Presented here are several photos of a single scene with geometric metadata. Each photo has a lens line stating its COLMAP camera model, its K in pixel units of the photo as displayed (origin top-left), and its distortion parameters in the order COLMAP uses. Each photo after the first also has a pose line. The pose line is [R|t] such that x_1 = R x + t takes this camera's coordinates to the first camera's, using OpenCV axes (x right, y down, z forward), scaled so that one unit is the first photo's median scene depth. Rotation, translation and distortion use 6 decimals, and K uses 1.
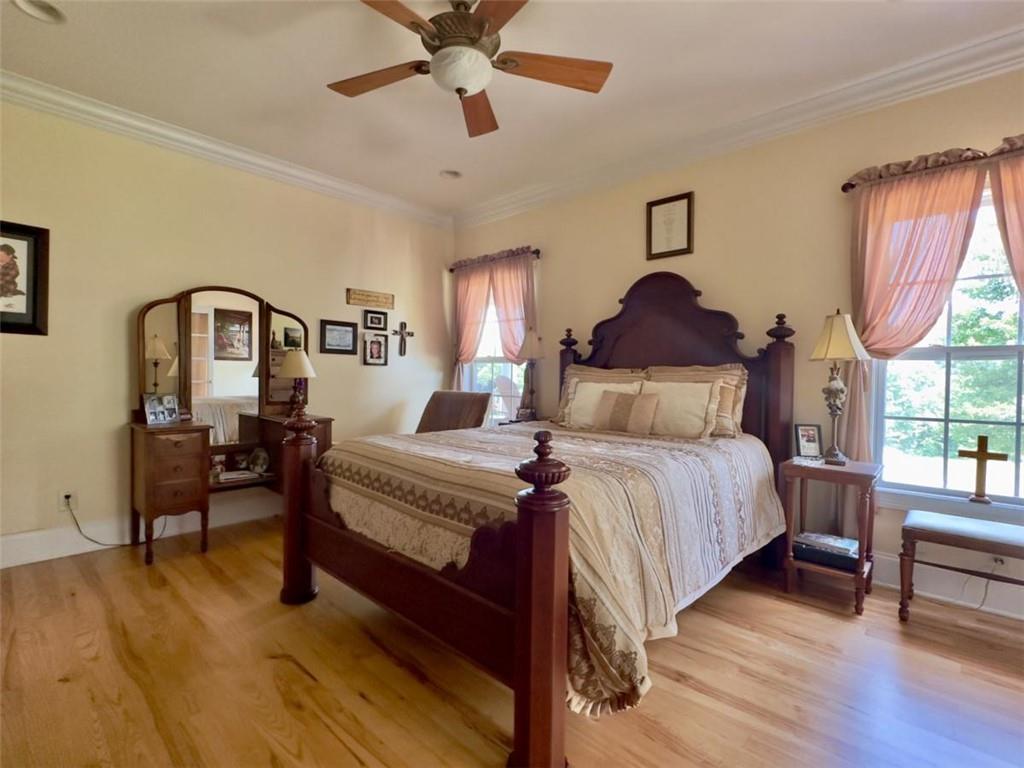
lens RADIAL K [[474.4, 0, 505.9], [0, 474.4, 384.7], [0, 0, 1]] dist [0.000135, -0.000361]
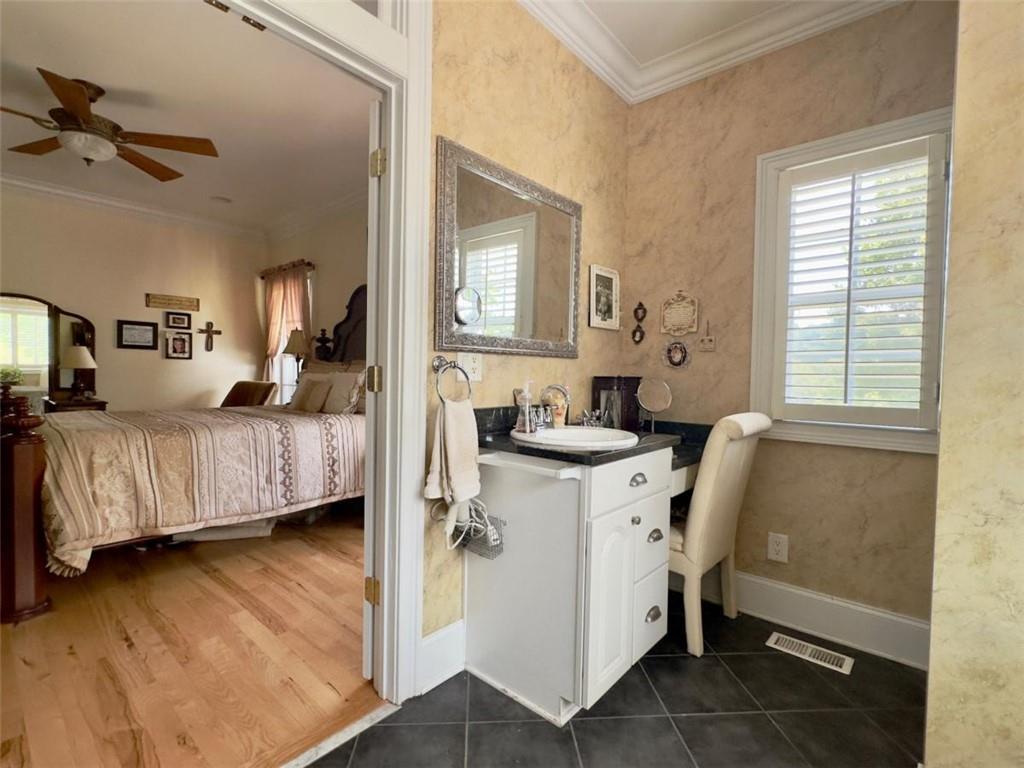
lens RADIAL K [[474.4, 0, 511.2], [0, 474.4, 382.5], [0, 0, 1]] dist [0.000135, -0.000361]
pose [[0.999454, 0.002438, 0.032946, 0.514610], [-0.002494, 0.999996, 0.001663, 0.013388], [-0.032941, -0.001744, 0.999456, -0.201191]]
